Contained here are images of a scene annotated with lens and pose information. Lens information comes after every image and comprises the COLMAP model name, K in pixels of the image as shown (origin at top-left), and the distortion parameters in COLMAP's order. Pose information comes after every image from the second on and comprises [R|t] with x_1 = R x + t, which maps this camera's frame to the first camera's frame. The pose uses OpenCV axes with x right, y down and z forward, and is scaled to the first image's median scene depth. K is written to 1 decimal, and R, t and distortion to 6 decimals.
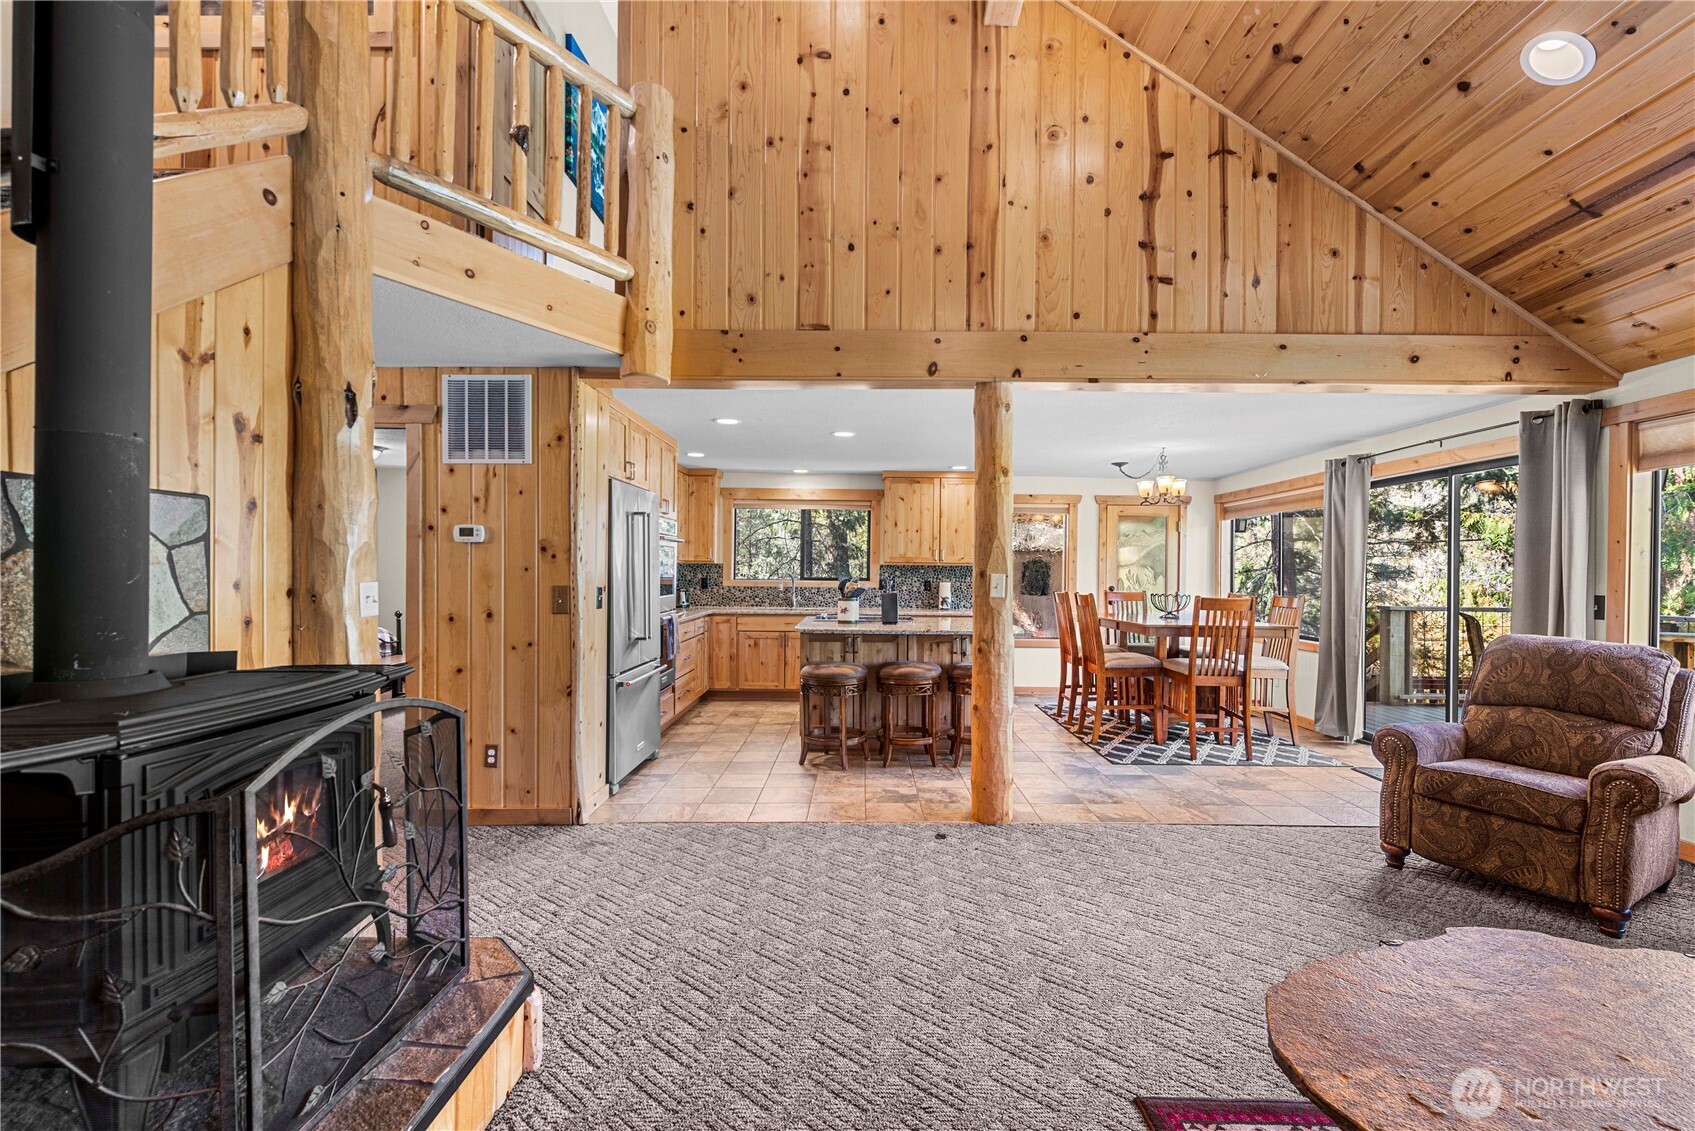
lens RADIAL K [[720.9, 0, 864.4], [0, 720.9, 577.2], [0, 0, 1]] dist [-0.000334, -0.000420]
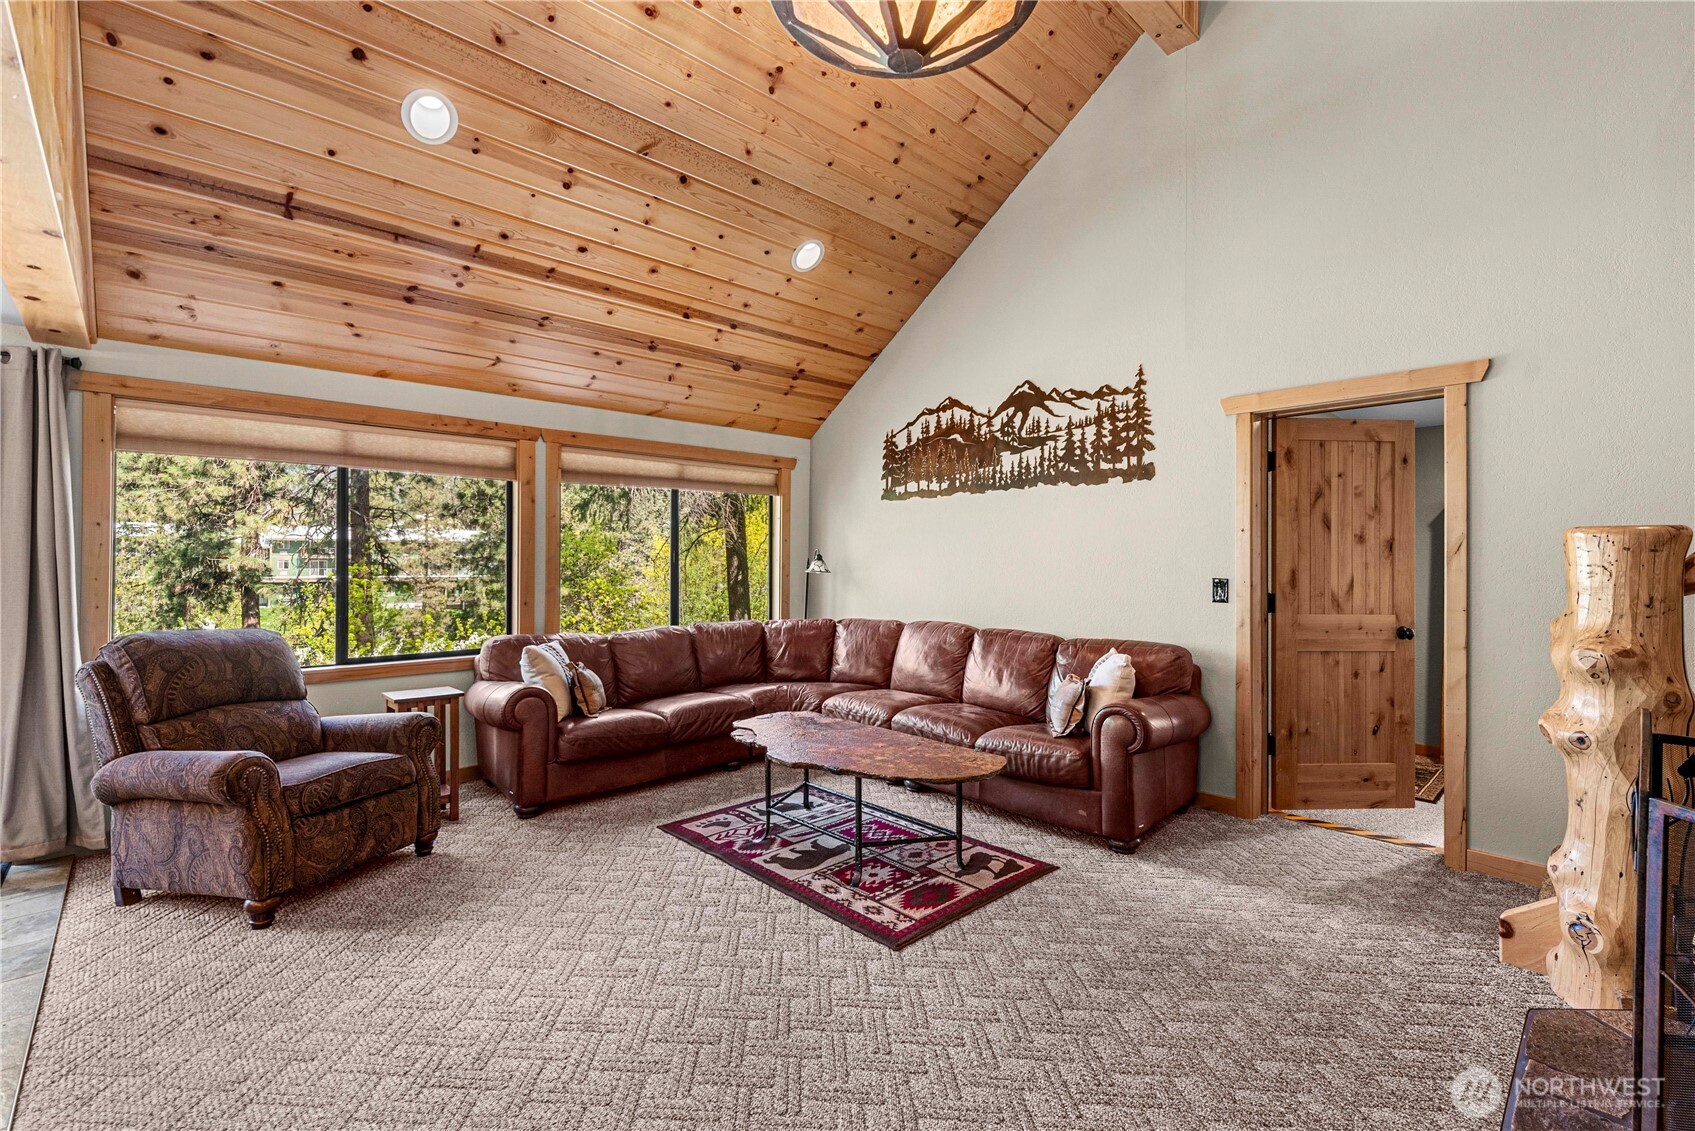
lens RADIAL K [[759.4, 0, 847.5], [0, 759.4, 565.5], [0, 0, 1]] dist [-0.001227, -0.000303]
pose [[-0.687650, -0.007097, 0.726007, -0.276045], [0.000389, 0.999948, 0.010143, -0.006394], [-0.726042, 0.007258, -0.687612, 0.950956]]
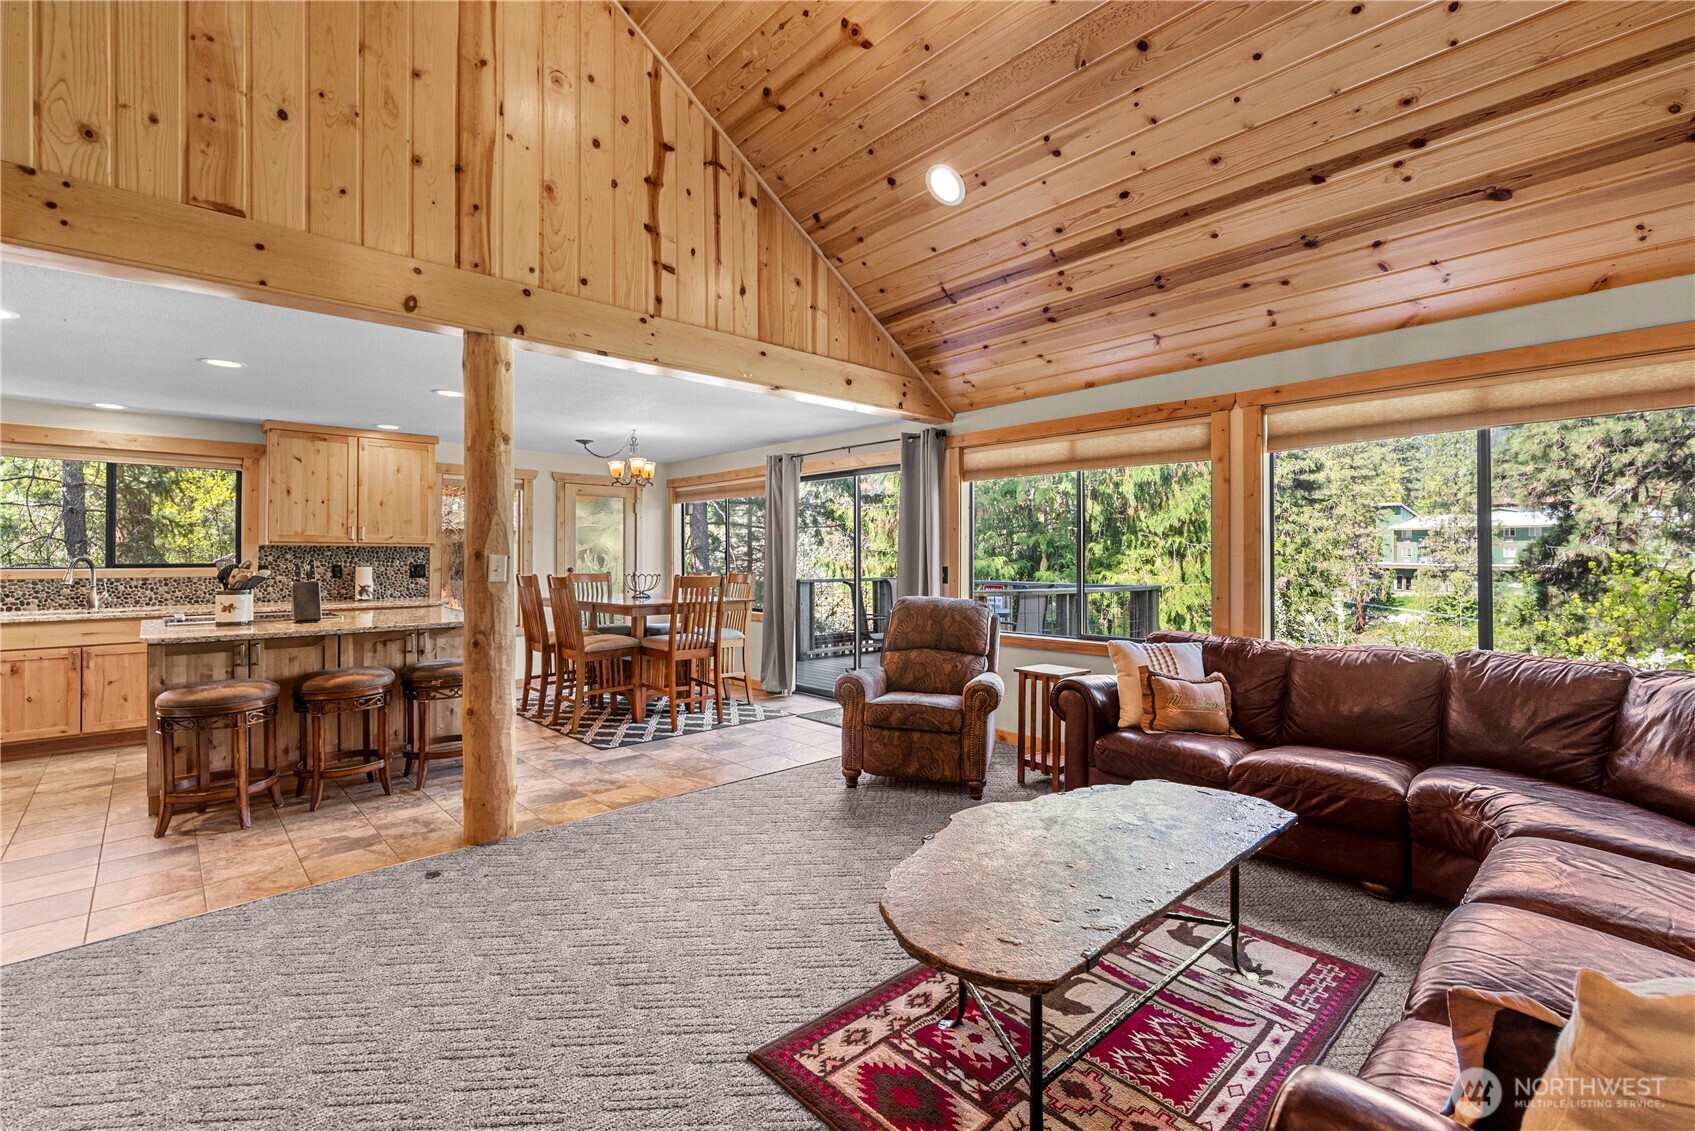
lens RADIAL K [[736.2, 0, 856.1], [0, 736.2, 554.4], [0, 0, 1]] dist [-0.000705, -0.000738]
pose [[0.730233, -0.007604, 0.683155, -0.108202], [0.011559, 0.999932, -0.001226, 0.000915], [-0.683100, 0.008792, 0.730272, 0.052083]]
